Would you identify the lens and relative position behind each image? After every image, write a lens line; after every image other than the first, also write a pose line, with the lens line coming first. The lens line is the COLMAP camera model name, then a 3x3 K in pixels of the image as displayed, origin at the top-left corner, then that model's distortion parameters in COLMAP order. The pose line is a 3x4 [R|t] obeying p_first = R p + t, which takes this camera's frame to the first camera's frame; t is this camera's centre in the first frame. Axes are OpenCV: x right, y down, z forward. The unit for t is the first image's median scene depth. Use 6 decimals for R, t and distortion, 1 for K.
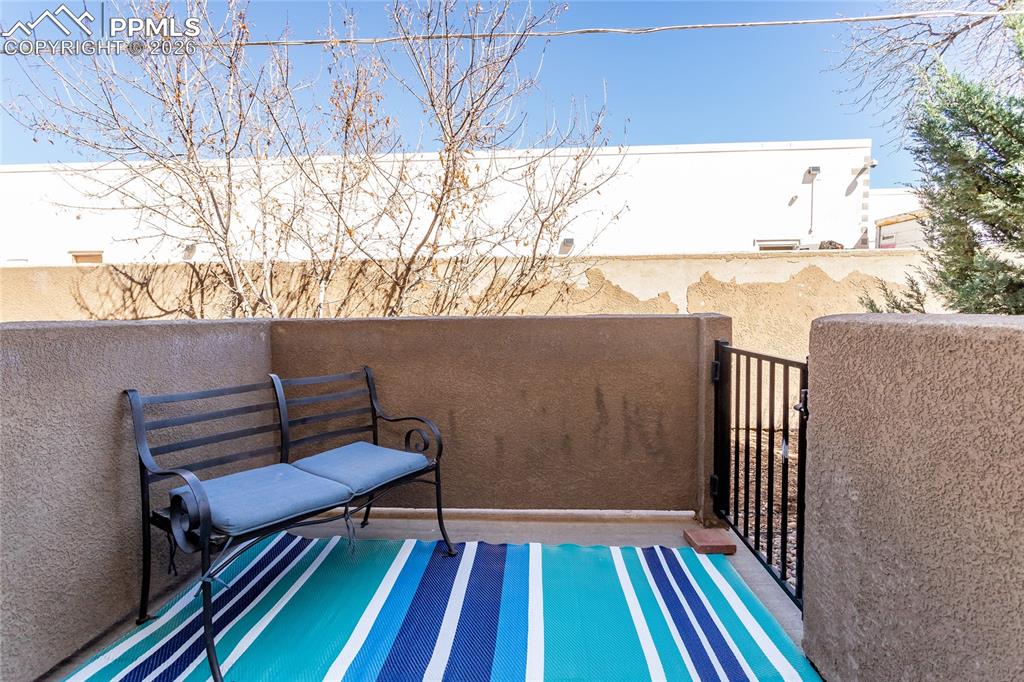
lens RADIAL K [[494.9, 0, 515.6], [0, 494.9, 340.3], [0, 0, 1]] dist [0.002464, 0.000168]
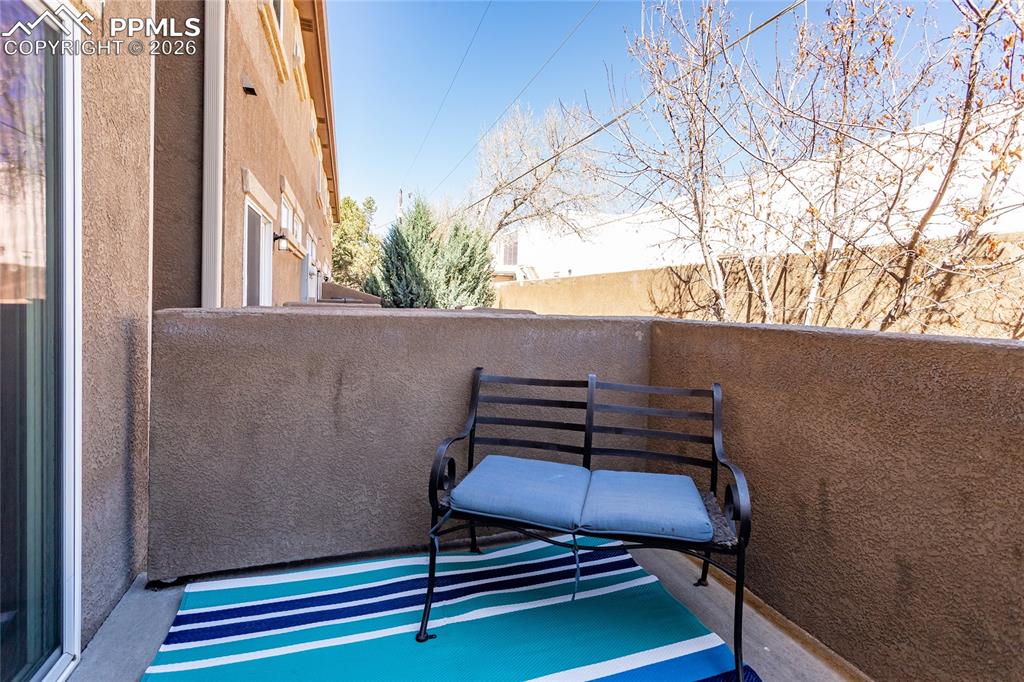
lens RADIAL K [[494.9, 0, 525.9], [0, 494.9, 317.5], [0, 0, 1]] dist [0.002464, 0.000168]
pose [[0.375989, 0.050165, -0.925265, 0.294817], [-0.082459, 0.996383, 0.020513, -0.042957], [0.922948, 0.068584, 0.378766, 0.404838]]
